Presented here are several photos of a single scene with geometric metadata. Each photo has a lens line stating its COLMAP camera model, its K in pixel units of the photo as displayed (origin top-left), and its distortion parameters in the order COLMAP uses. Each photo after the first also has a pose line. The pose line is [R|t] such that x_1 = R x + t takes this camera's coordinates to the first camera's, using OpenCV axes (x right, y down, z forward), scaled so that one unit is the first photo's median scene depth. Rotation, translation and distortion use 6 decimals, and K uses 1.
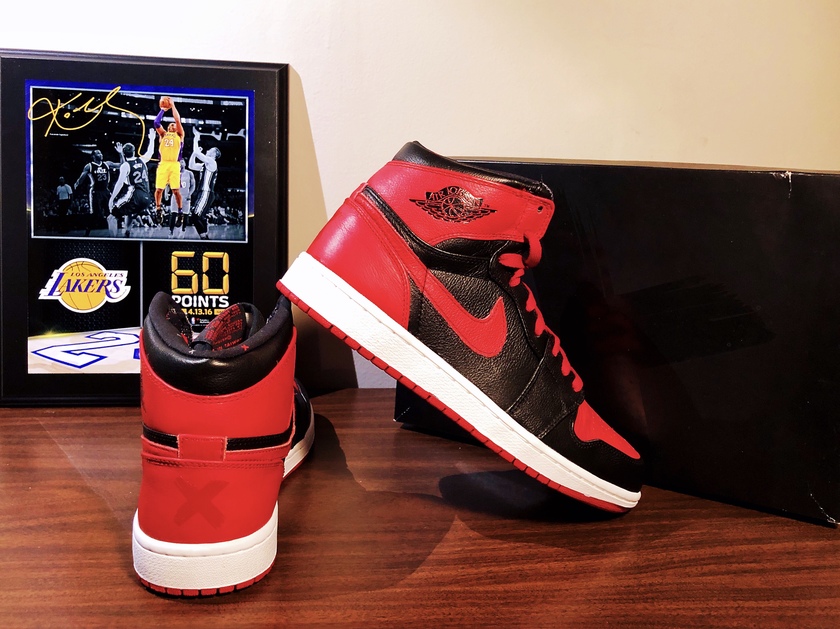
lens RADIAL K [[728.4, 0, 397.1], [0, 728.4, 292.7], [0, 0, 1]] dist [-0.007153, 0.051354]
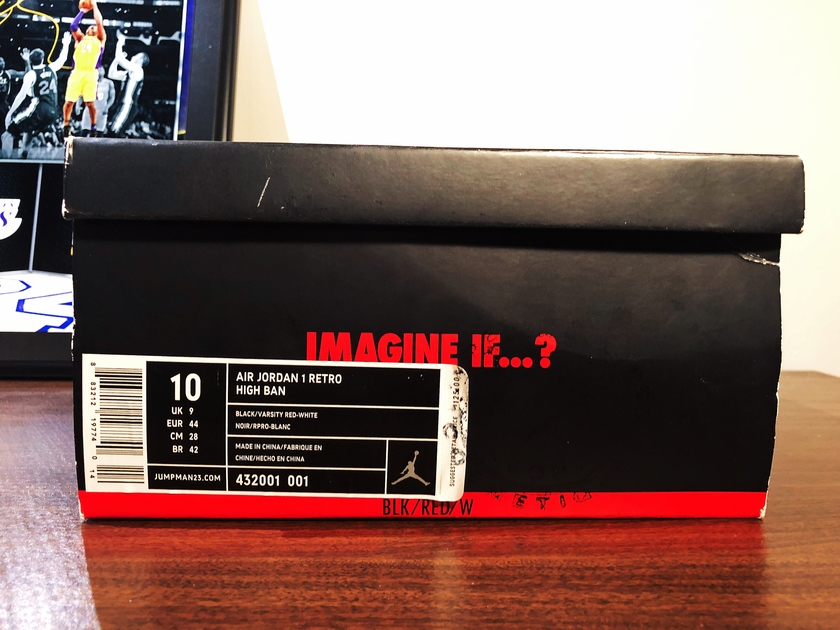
lens RADIAL K [[672.4, 0, 401.1], [0, 672.4, 300.5], [0, 0, 1]] dist [0.025356, -0.013923]
pose [[0.997459, -0.012622, -0.070117, 0.084696], [-0.000811, 0.982107, -0.188322, 0.211173], [0.071239, 0.187900, 0.979601, 0.341531]]
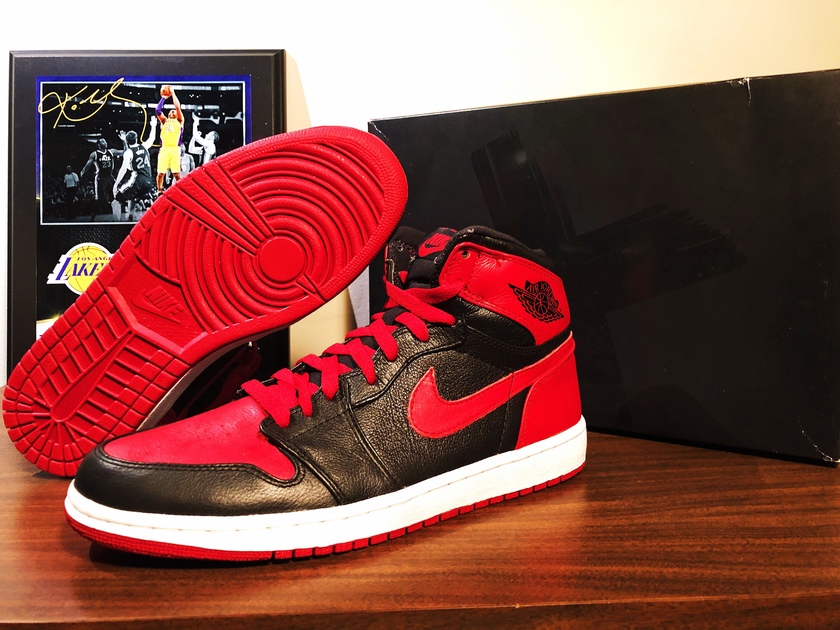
lens RADIAL K [[672.4, 0, 409.6], [0, 672.4, 315.4], [0, 0, 1]] dist [0.025356, -0.013923]
pose [[0.994772, -0.036522, -0.095369, 0.105137], [0.029371, 0.996725, -0.075340, 0.138664], [0.097809, 0.072145, 0.992587, 0.106287]]
